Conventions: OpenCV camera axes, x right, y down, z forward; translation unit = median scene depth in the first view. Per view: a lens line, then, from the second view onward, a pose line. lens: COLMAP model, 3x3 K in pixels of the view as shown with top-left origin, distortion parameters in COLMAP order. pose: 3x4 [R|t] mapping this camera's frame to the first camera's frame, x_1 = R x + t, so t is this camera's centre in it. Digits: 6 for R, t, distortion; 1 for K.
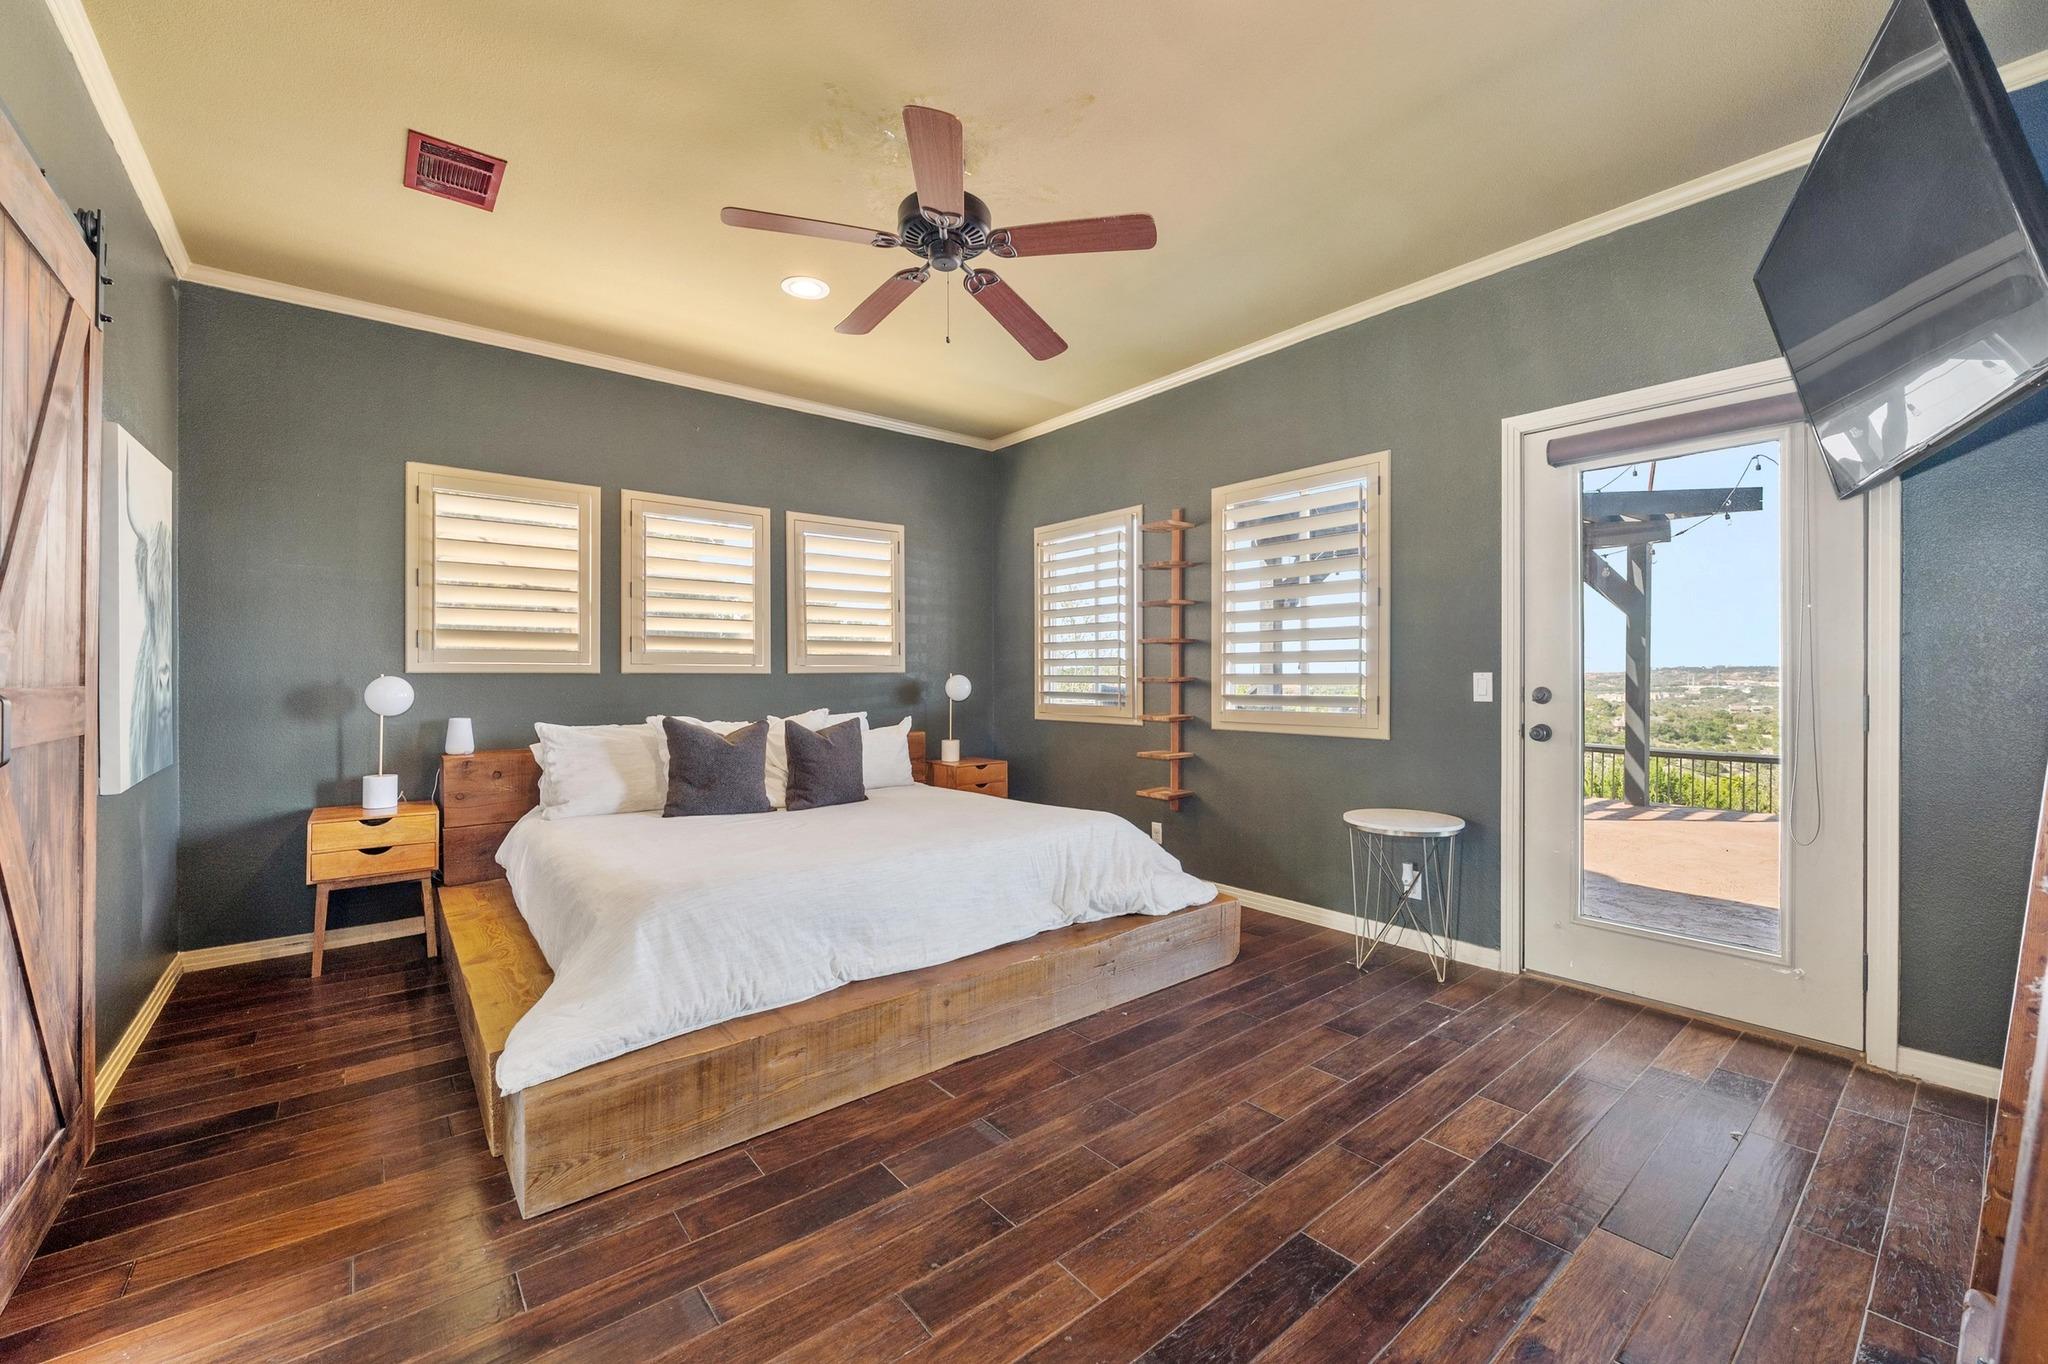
lens RADIAL K [[812.4, 0, 1025.1], [0, 812.4, 676.9], [0, 0, 1]] dist [-0.006359, 0.001113]
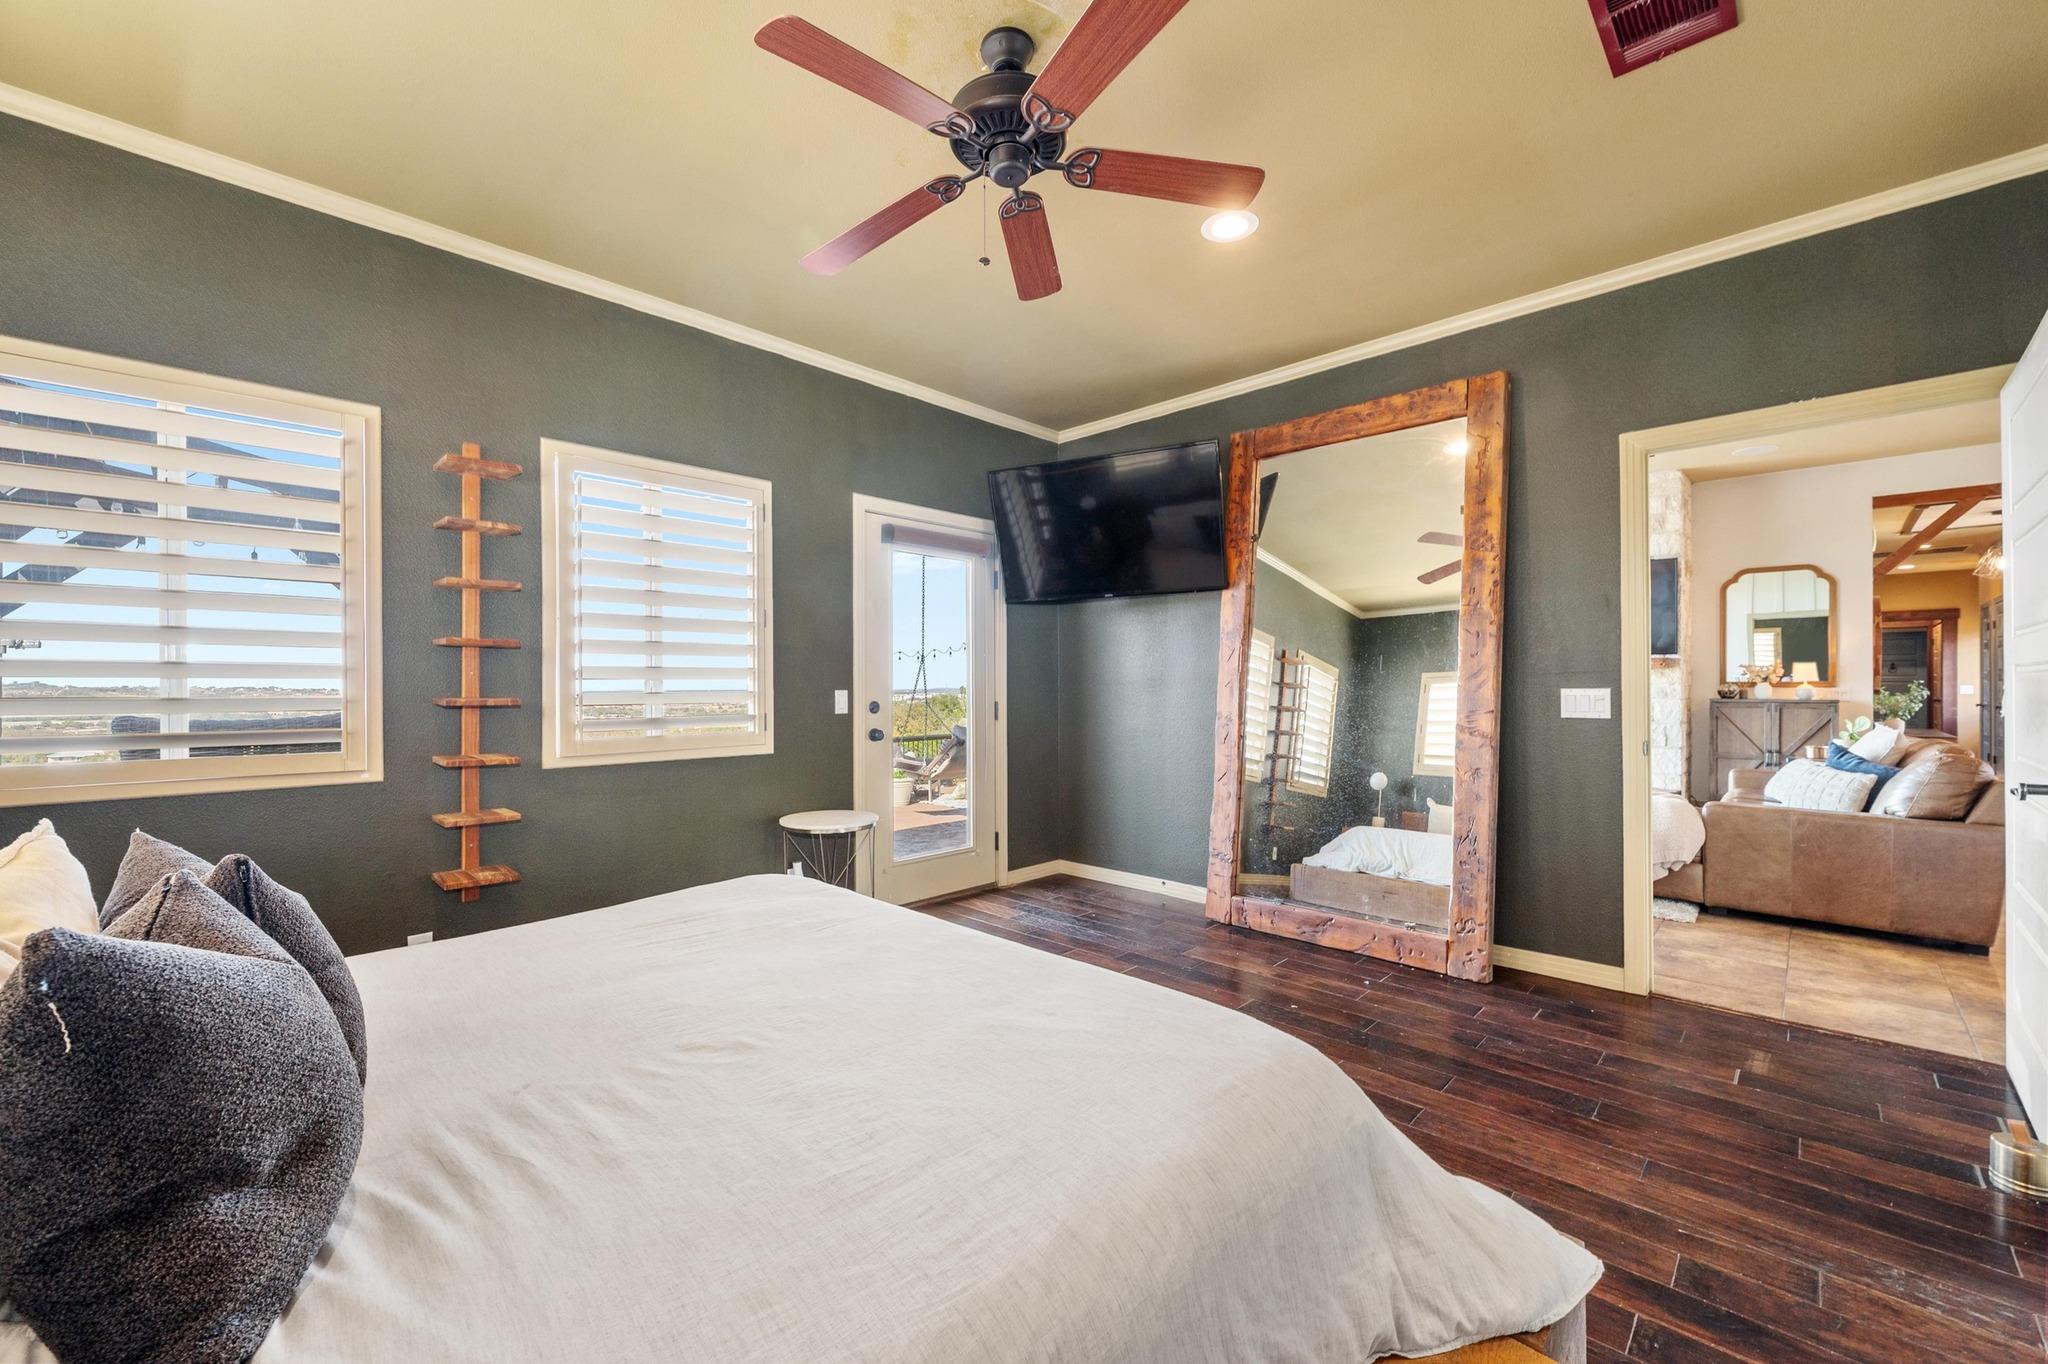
lens RADIAL K [[812.4, 0, 1015.9], [0, 812.4, 685.3], [0, 0, 1]] dist [-0.006359, 0.001113]
pose [[-0.108455, 0.005183, 0.994088, -0.631403], [0.008928, 0.999951, -0.004239, -0.004928], [-0.994061, 0.008415, -0.108496, 0.775751]]
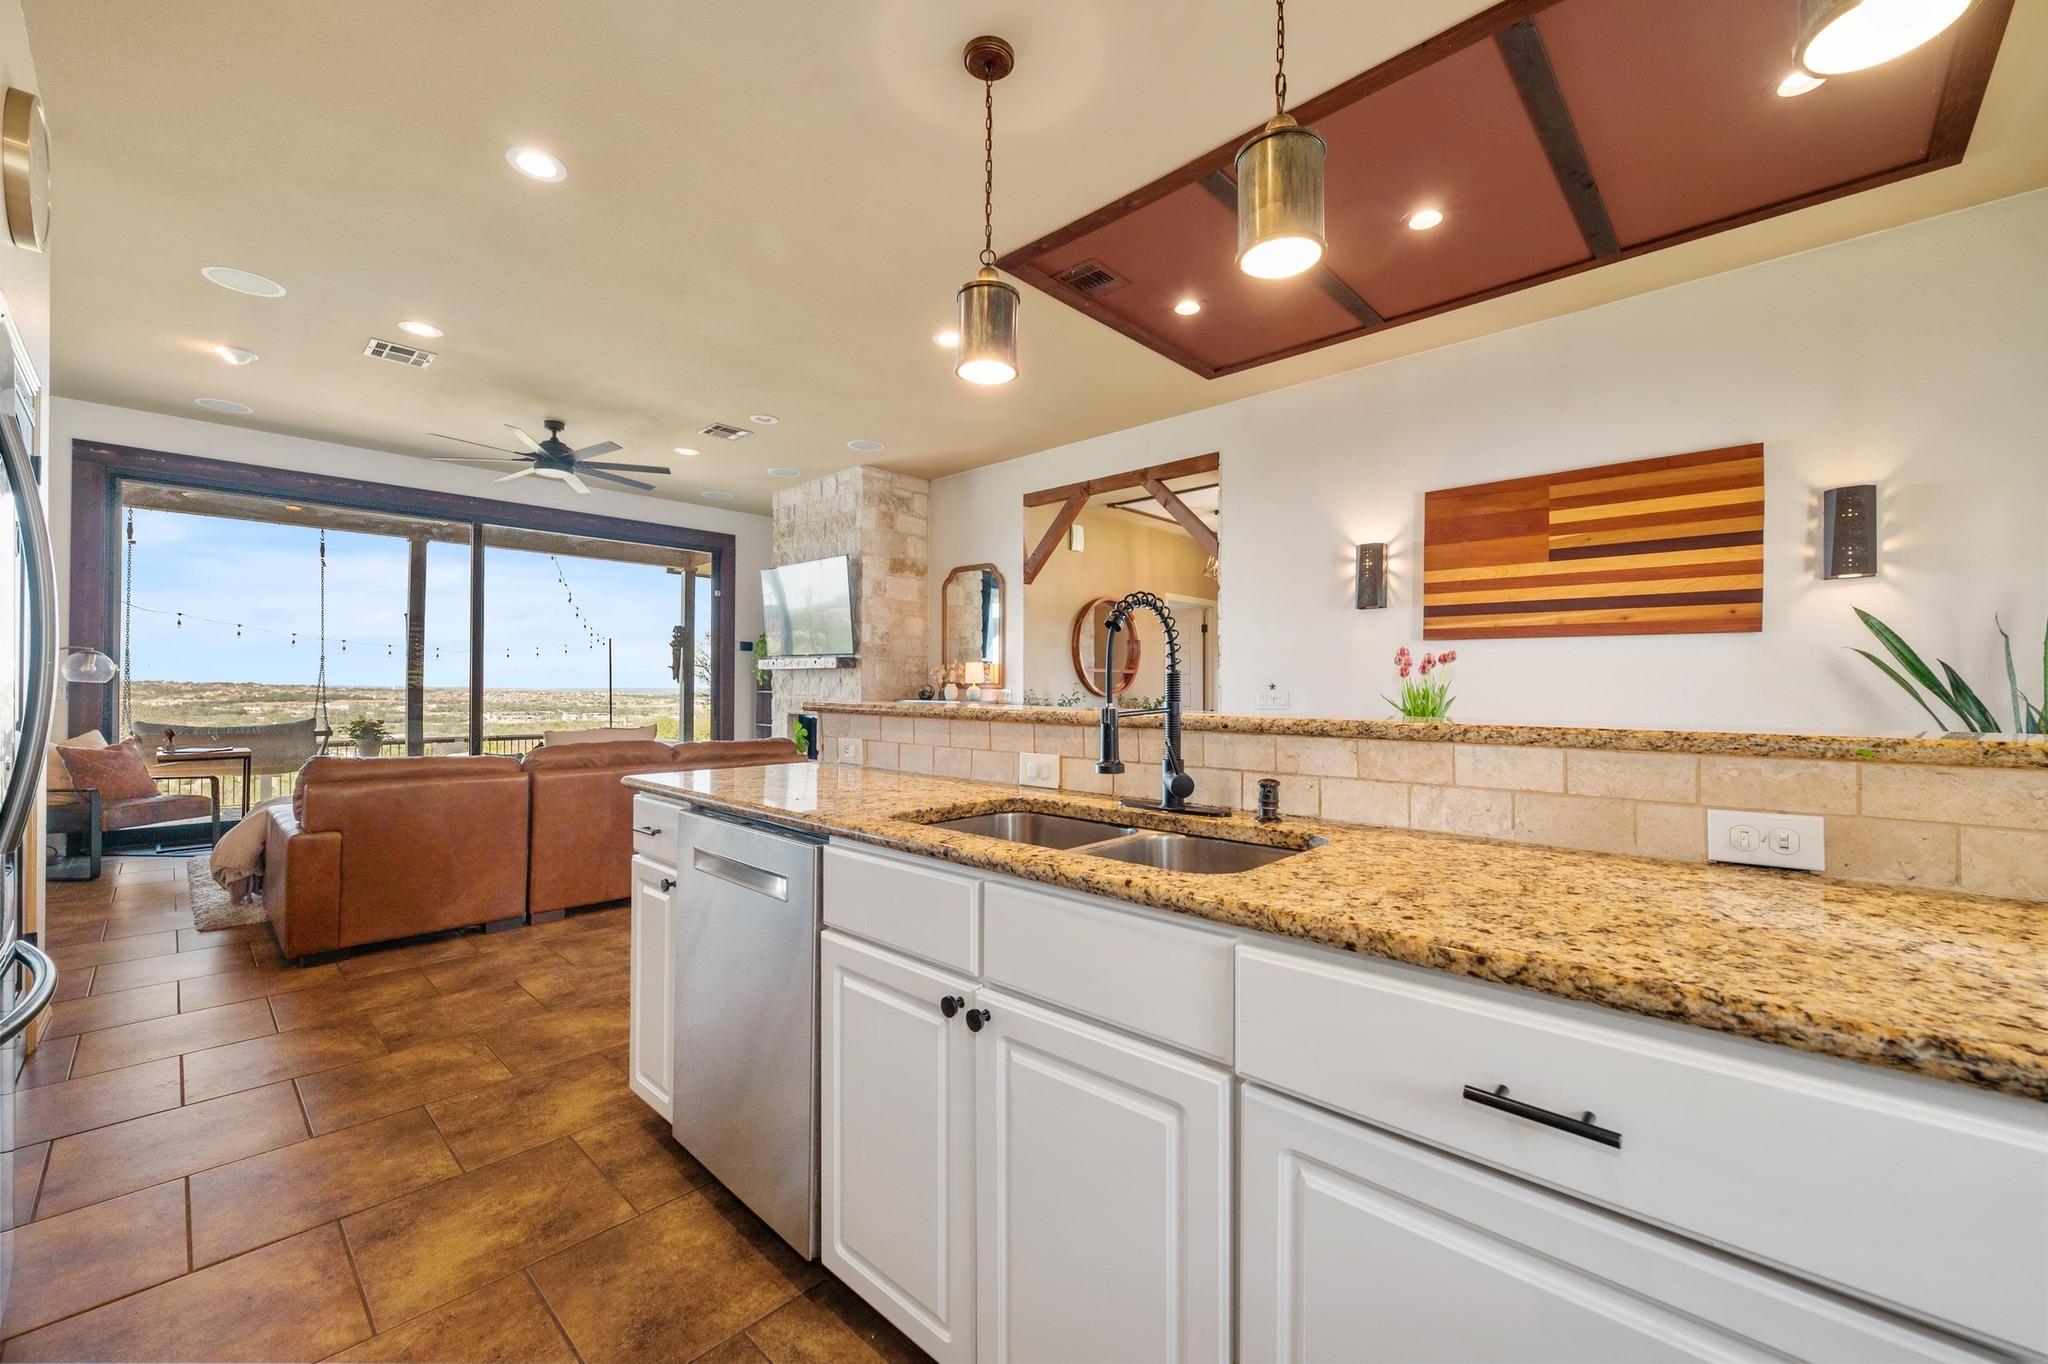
lens RADIAL K [[812.4, 0, 1020.1], [0, 812.4, 678.5], [0, 0, 1]] dist [-0.006359, 0.001113]
pose [[-0.126658, 0.011755, 0.991877, -0.813246], [-0.001374, 0.999927, -0.012026, 0.008170], [-0.991946, -0.002886, -0.126632, -1.207068]]
